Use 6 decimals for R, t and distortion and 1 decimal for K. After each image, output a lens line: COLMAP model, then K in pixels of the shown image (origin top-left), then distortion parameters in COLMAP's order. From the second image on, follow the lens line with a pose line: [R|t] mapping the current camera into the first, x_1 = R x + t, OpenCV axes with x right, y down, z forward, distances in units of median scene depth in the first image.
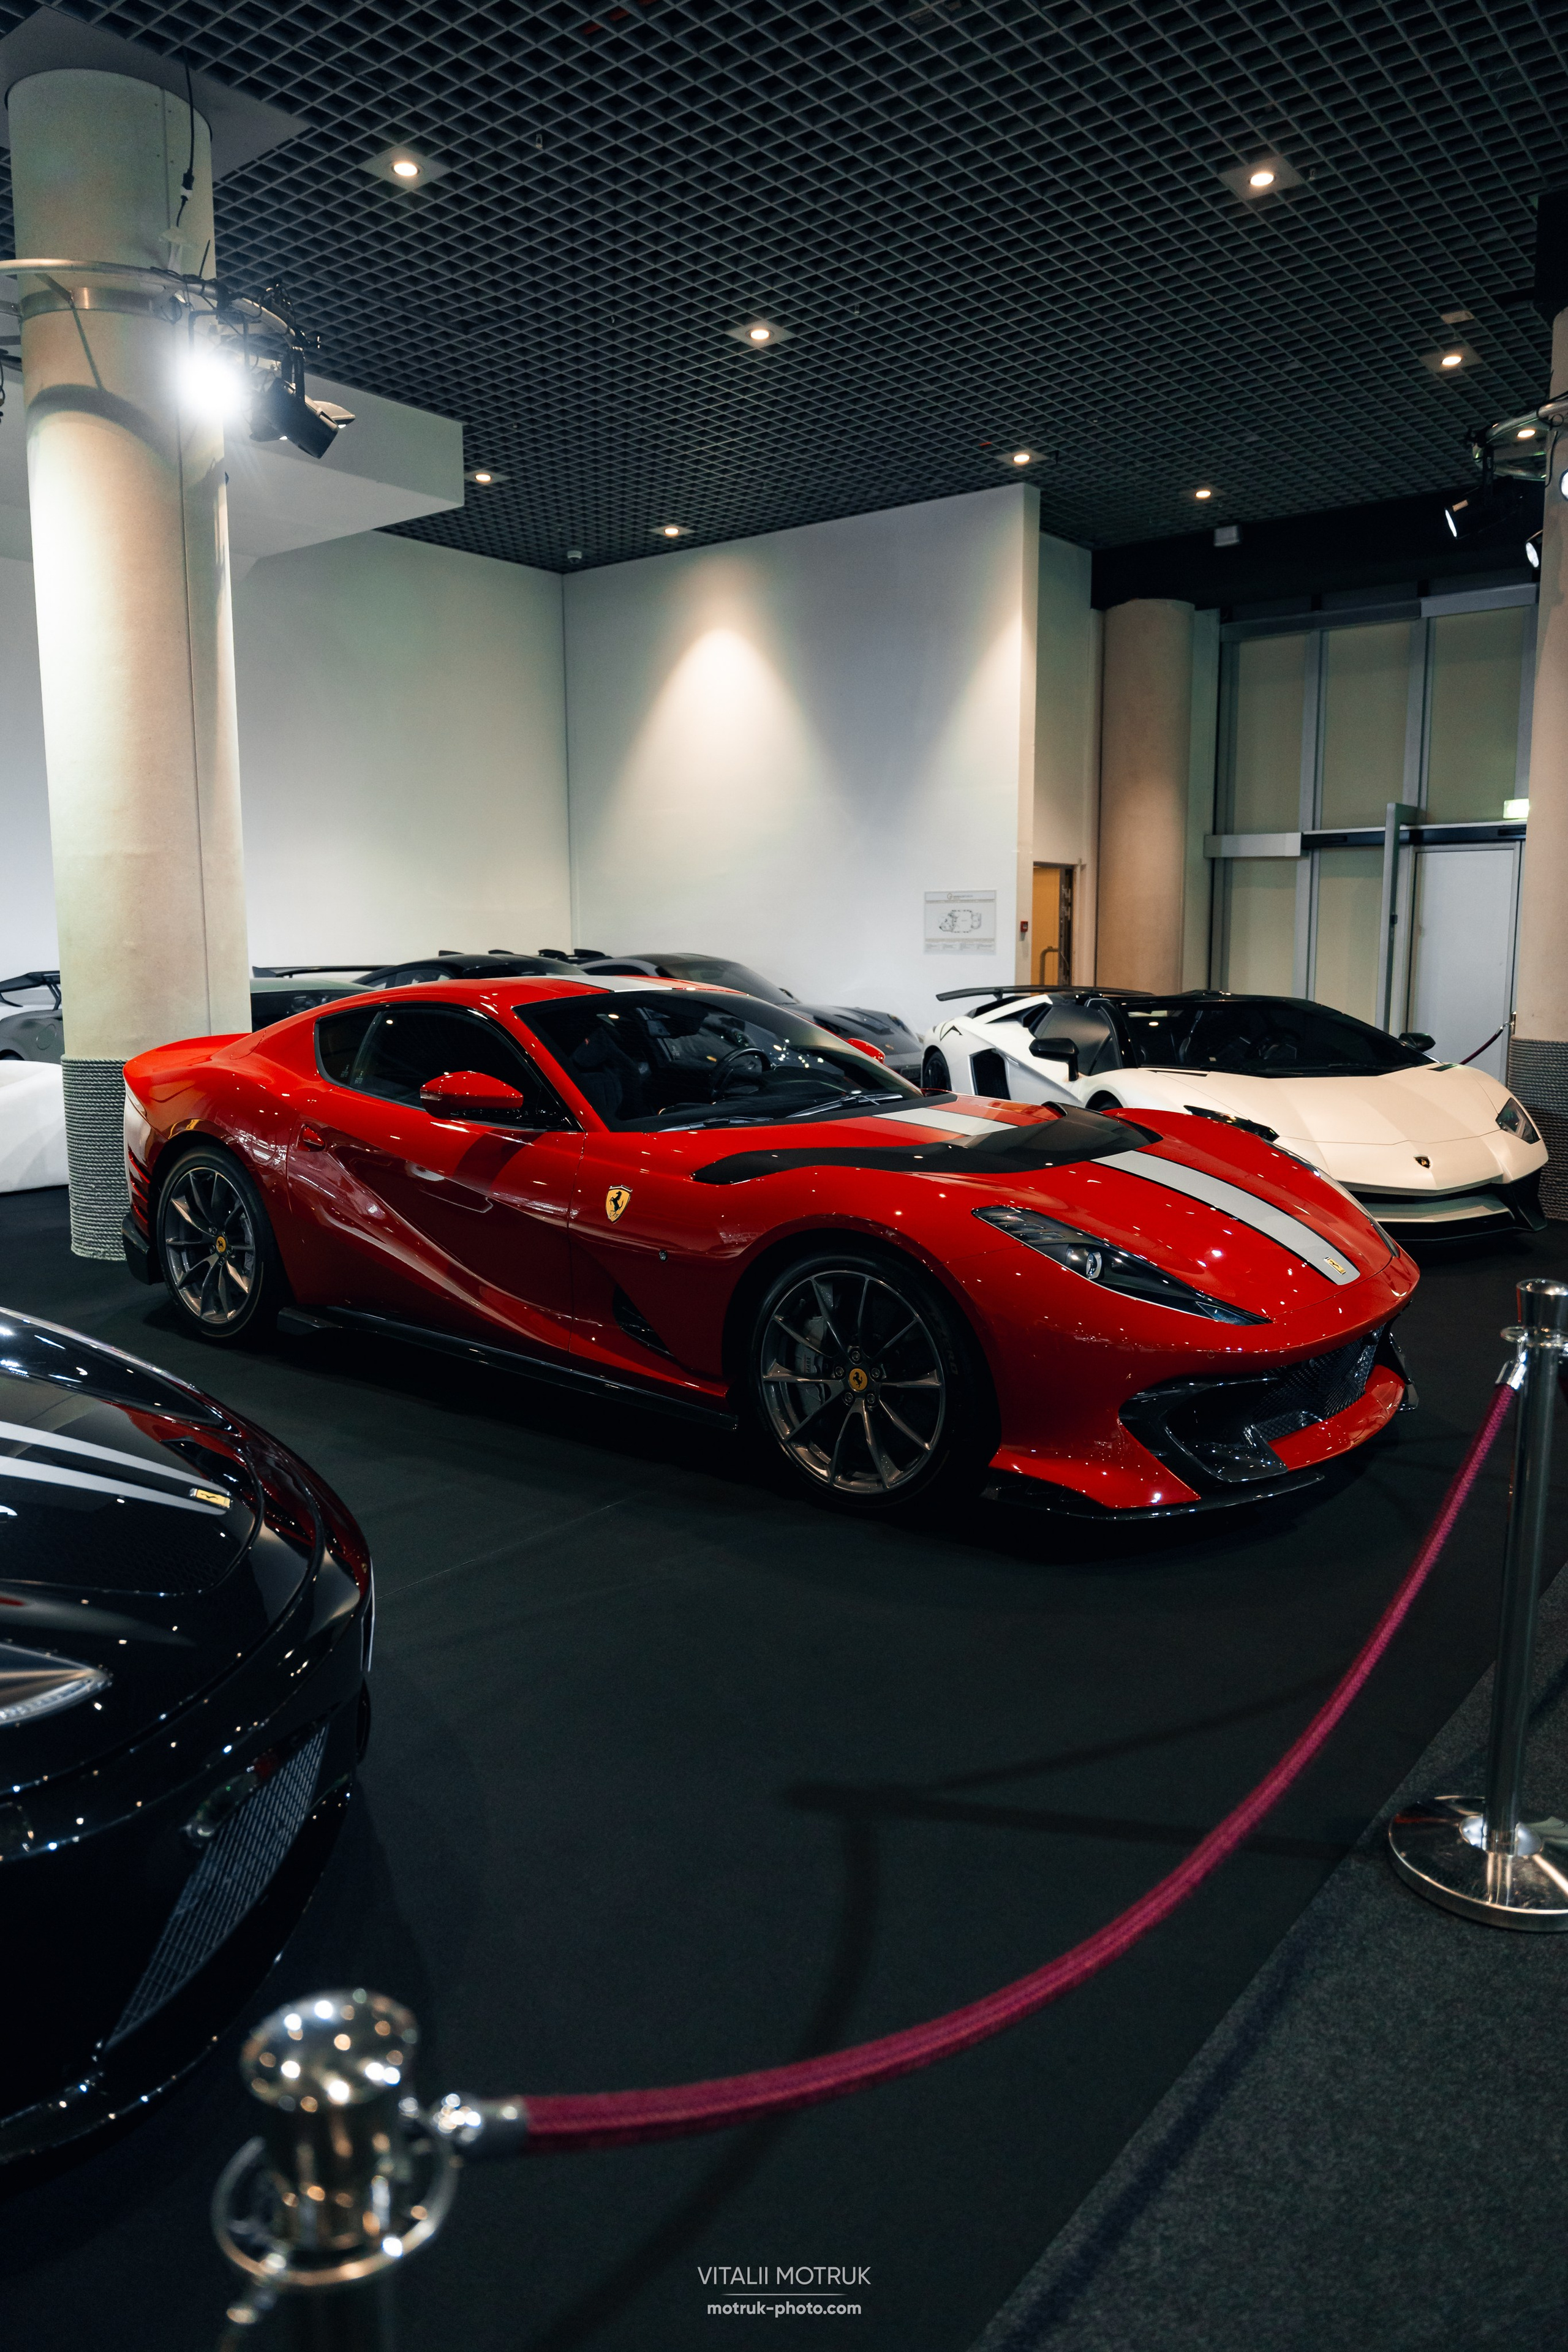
lens RADIAL K [[1553.8, 0, 784.7], [0, 1553.8, 1176.6], [0, 0, 1]] dist [0.011507, 0.001492]
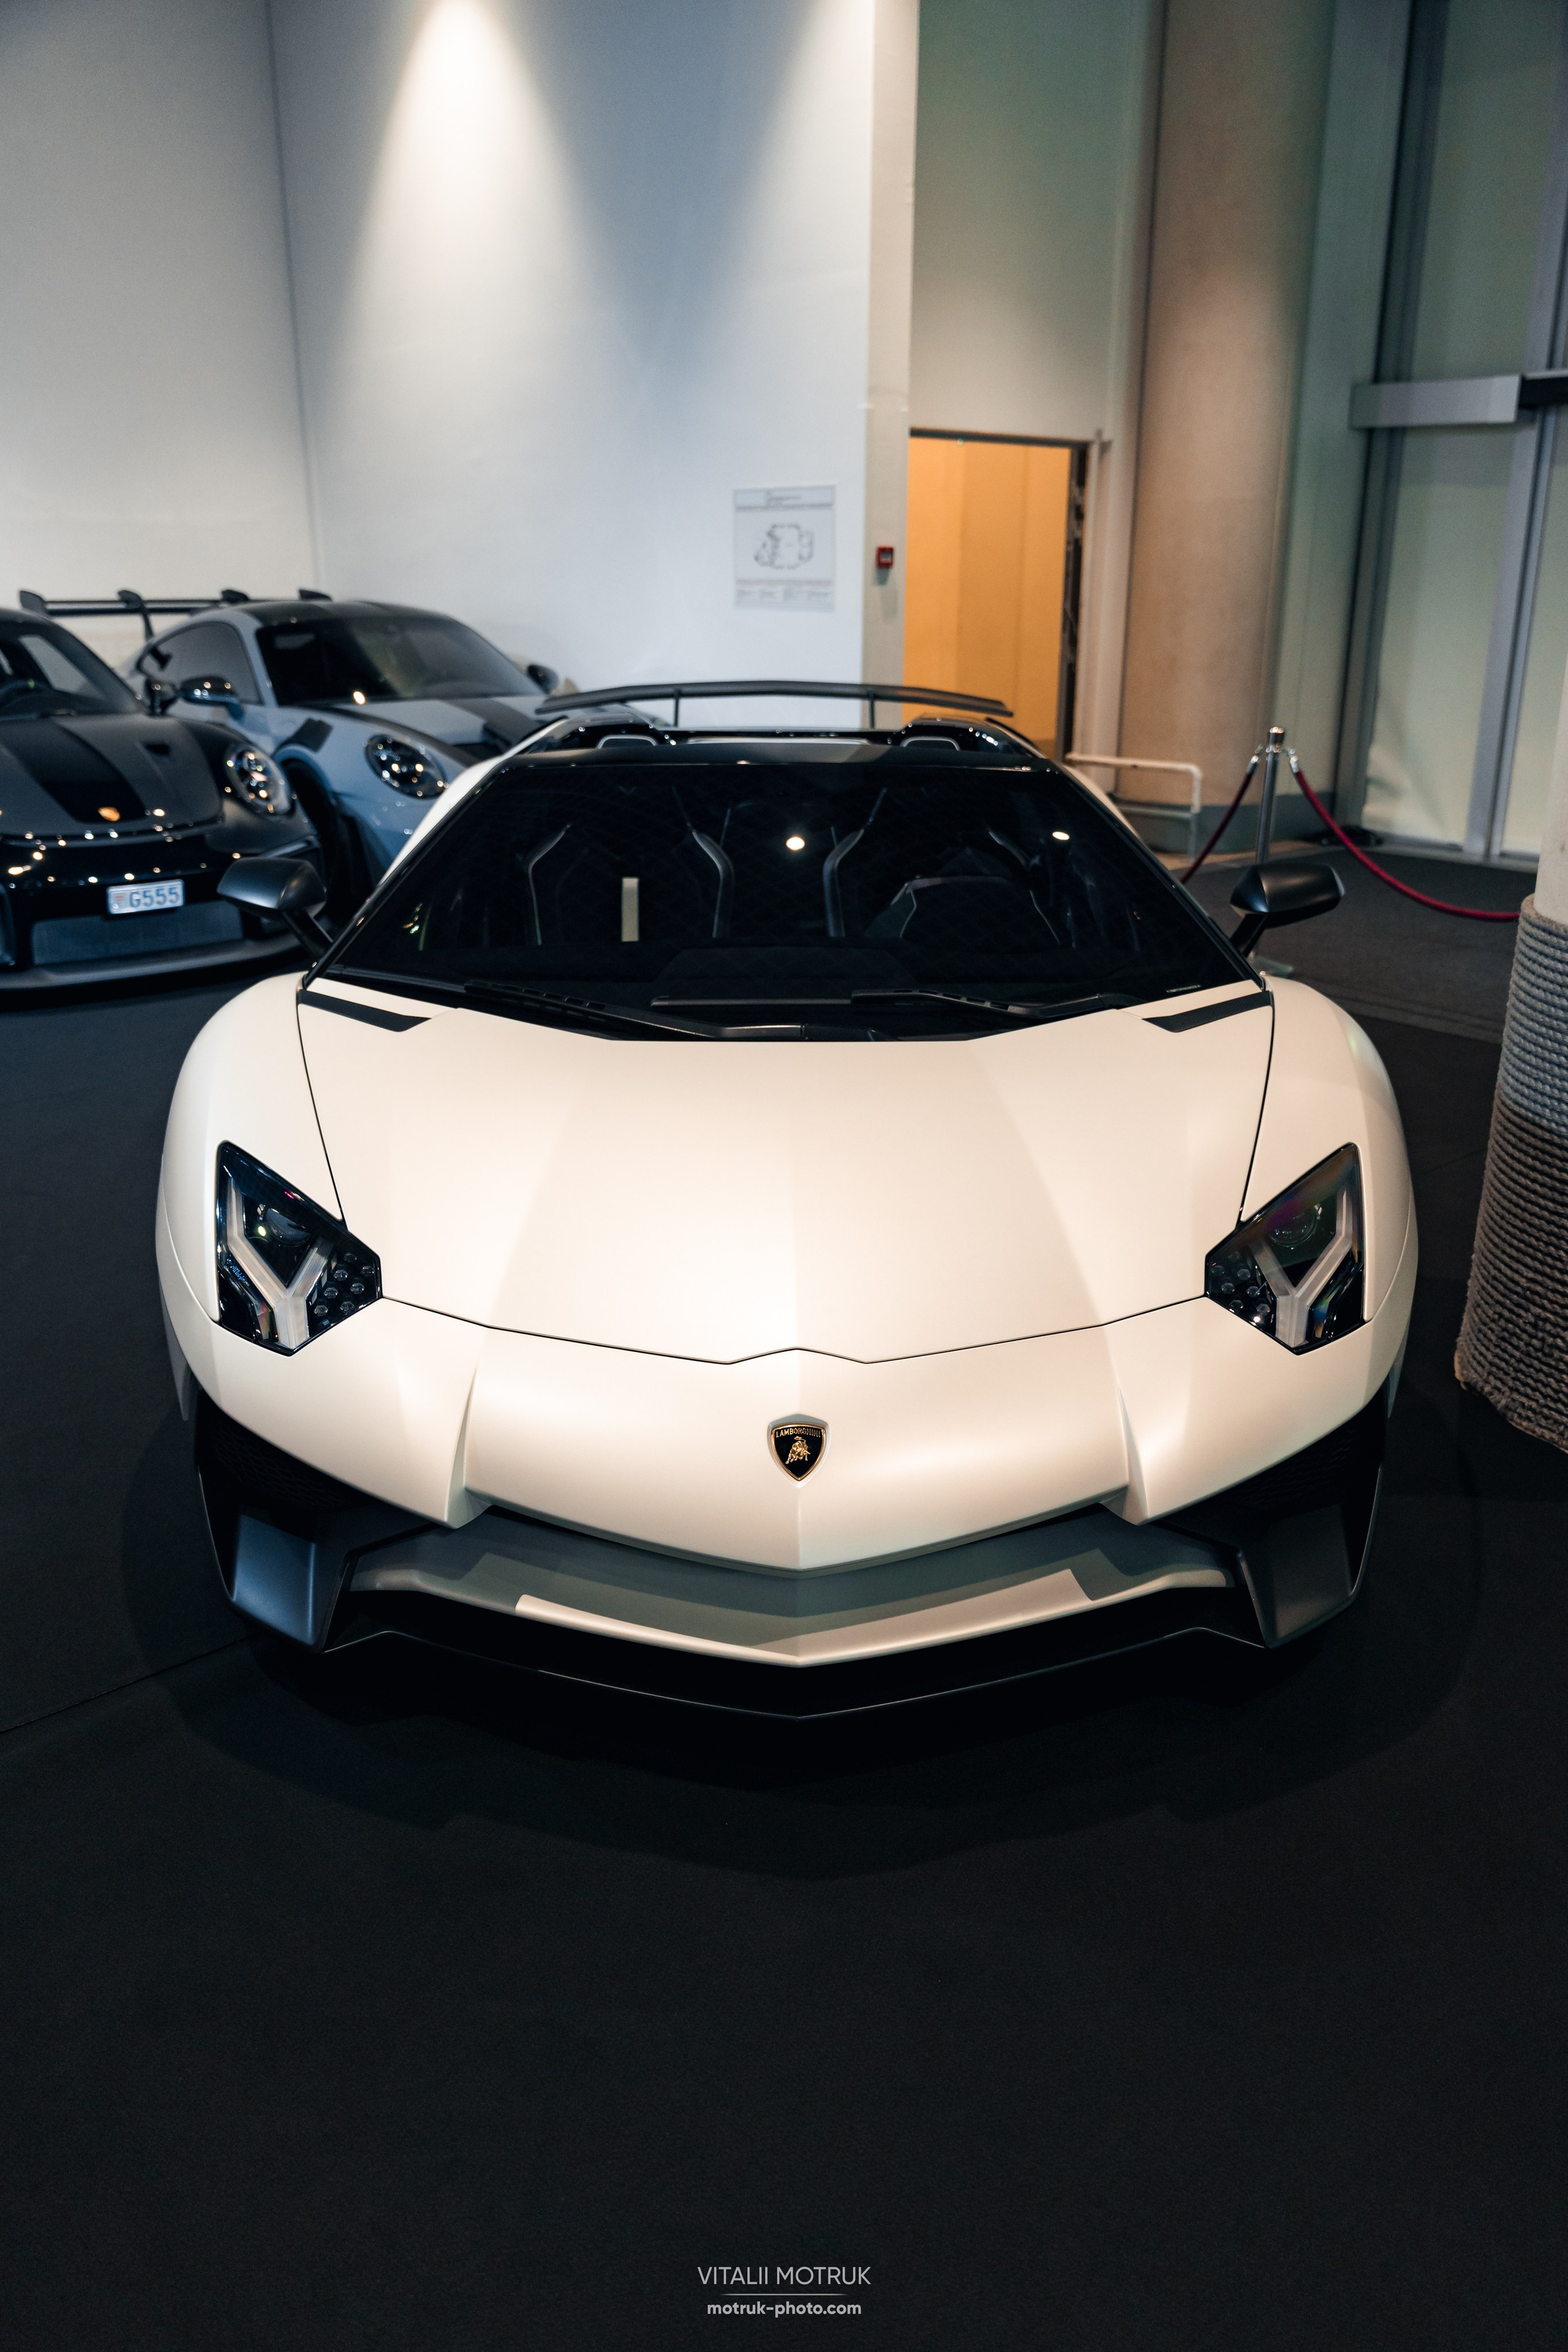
lens RADIAL K [[1807.1, 0, 783.2], [0, 1807.1, 1175.8], [0, 0, 1]] dist [0.032070, -0.016994]
pose [[0.984729, 0.062825, -0.162365, 0.216957], [-0.034251, 0.984303, 0.173134, -0.054165], [0.170693, -0.164929, 0.971423, 0.327971]]
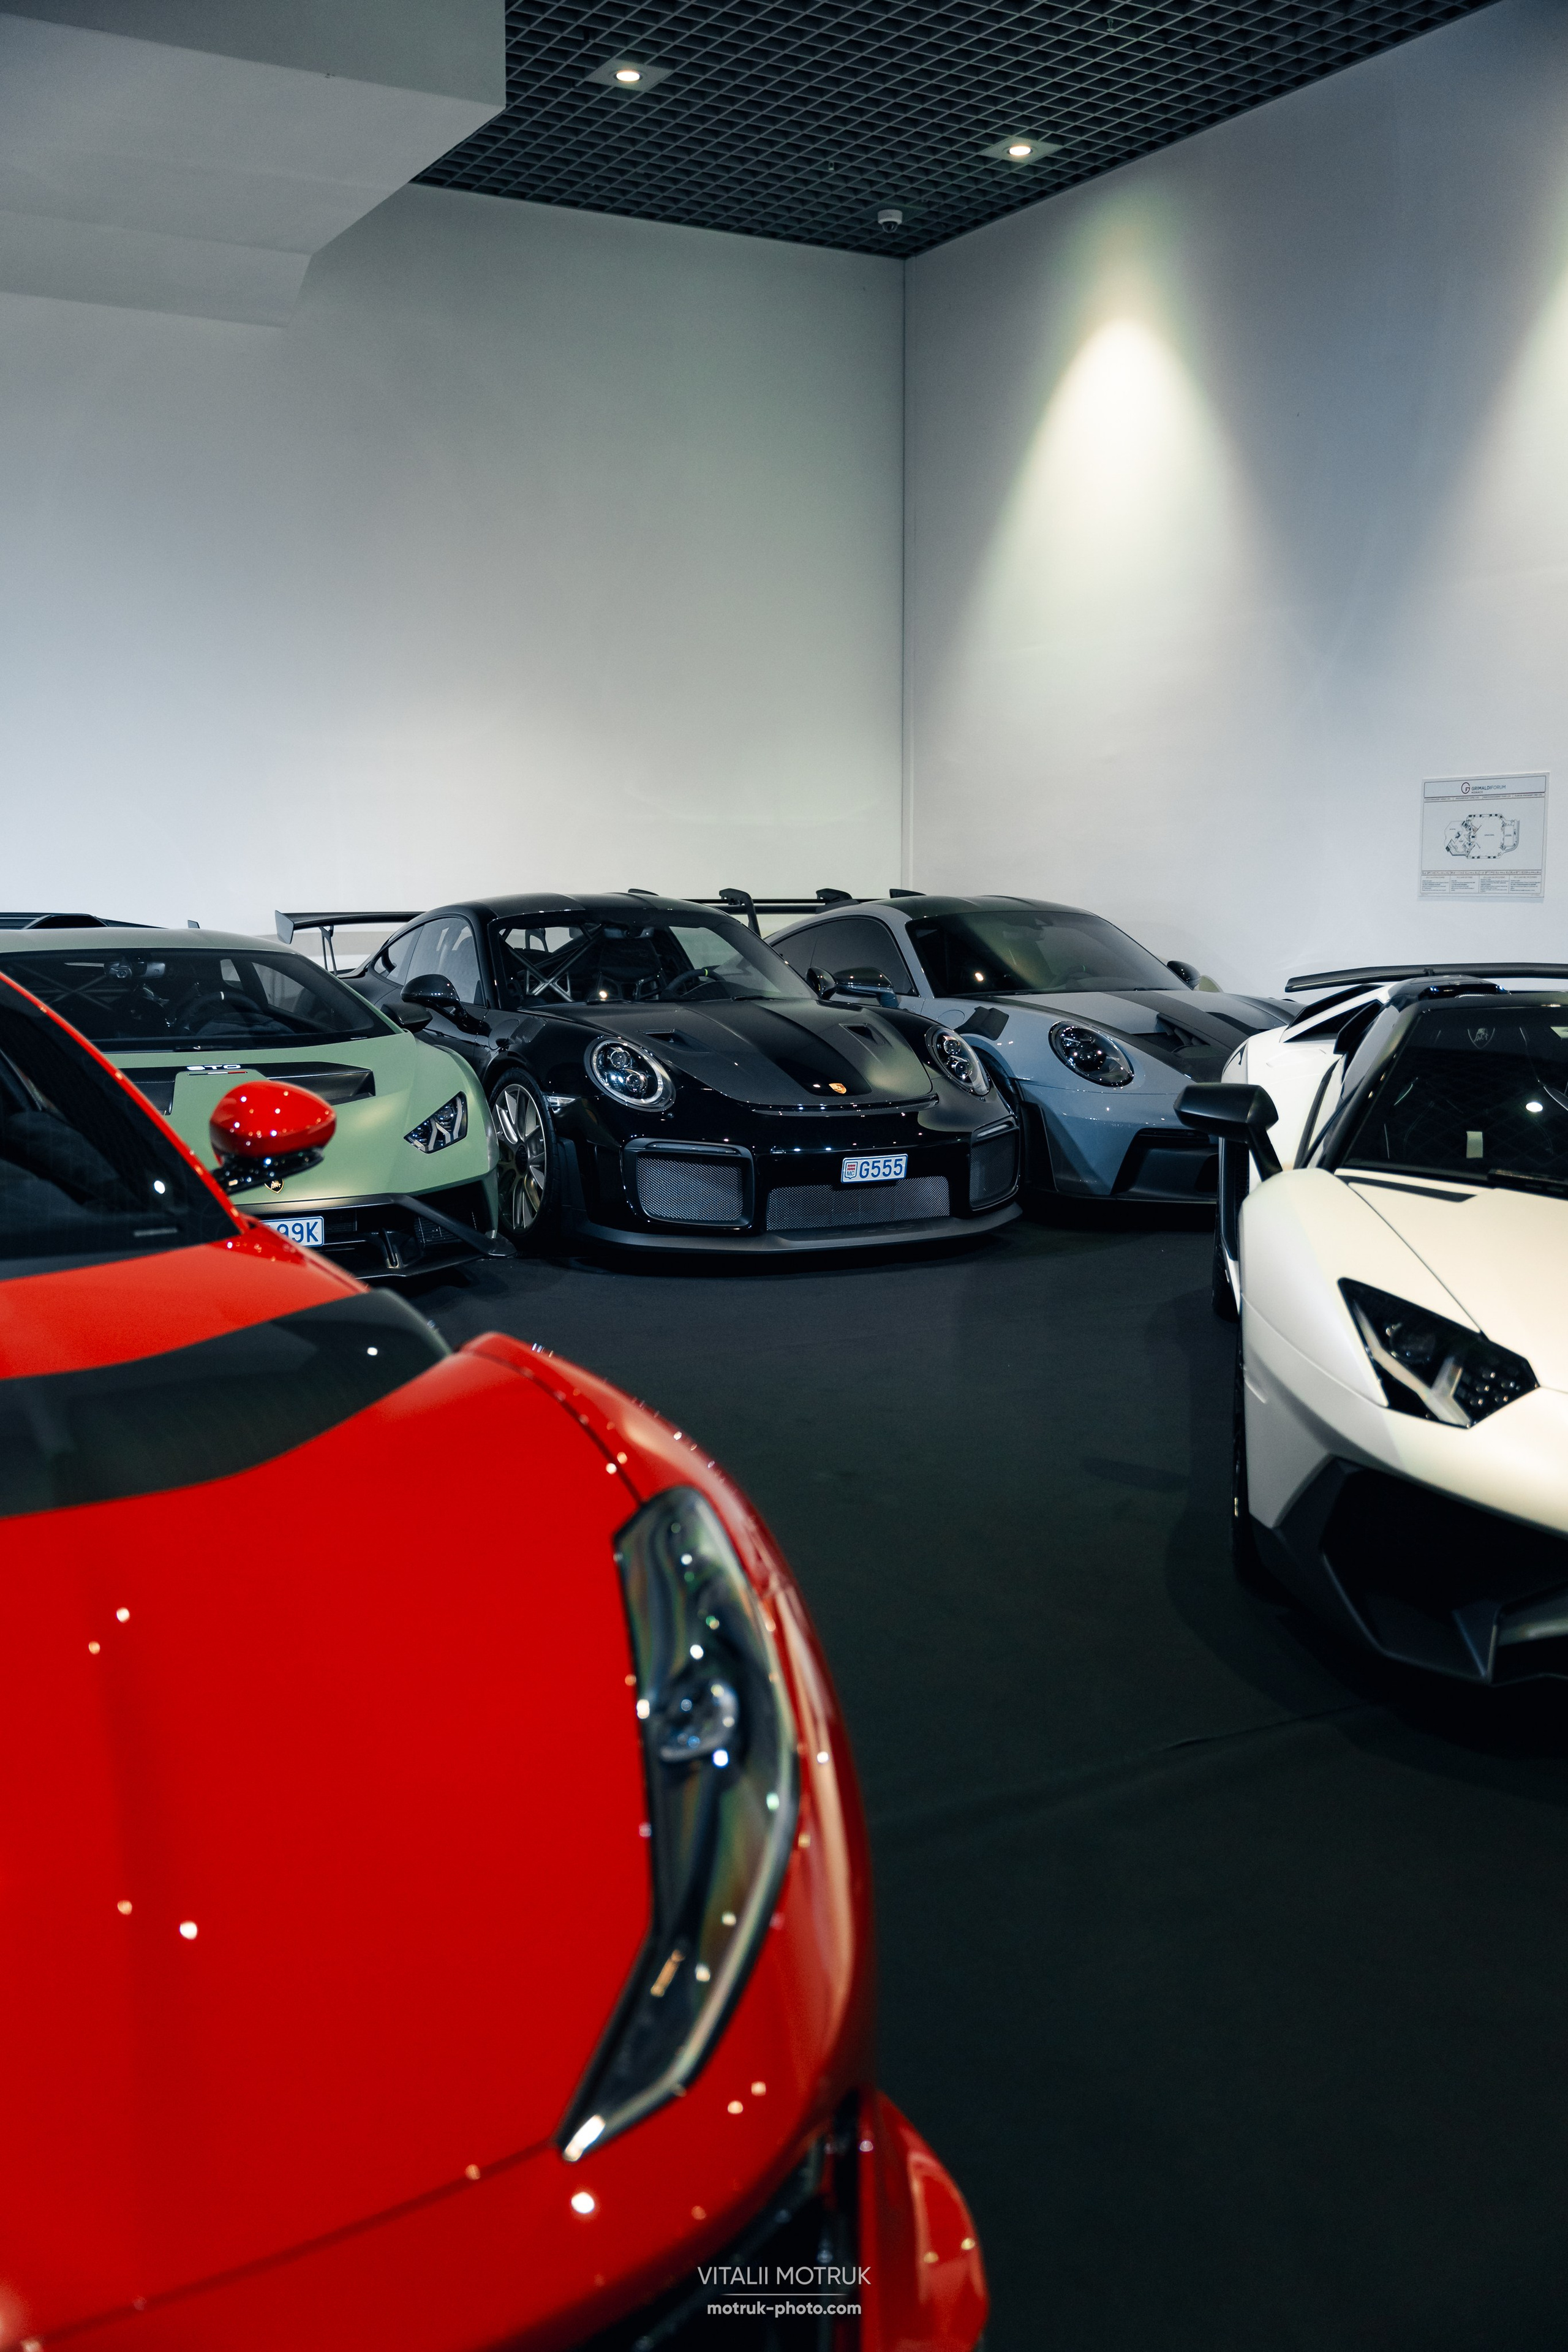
lens RADIAL K [[2263.4, 0, 782.3], [0, 2263.4, 1178.1], [0, 0, 1]] dist [0.003473, 0.000000]
pose [[0.930101, 0.053126, -0.363441, 0.165559], [-0.061644, 0.998028, -0.011870, -0.027755], [0.362094, 0.033444, 0.931541, 0.216151]]
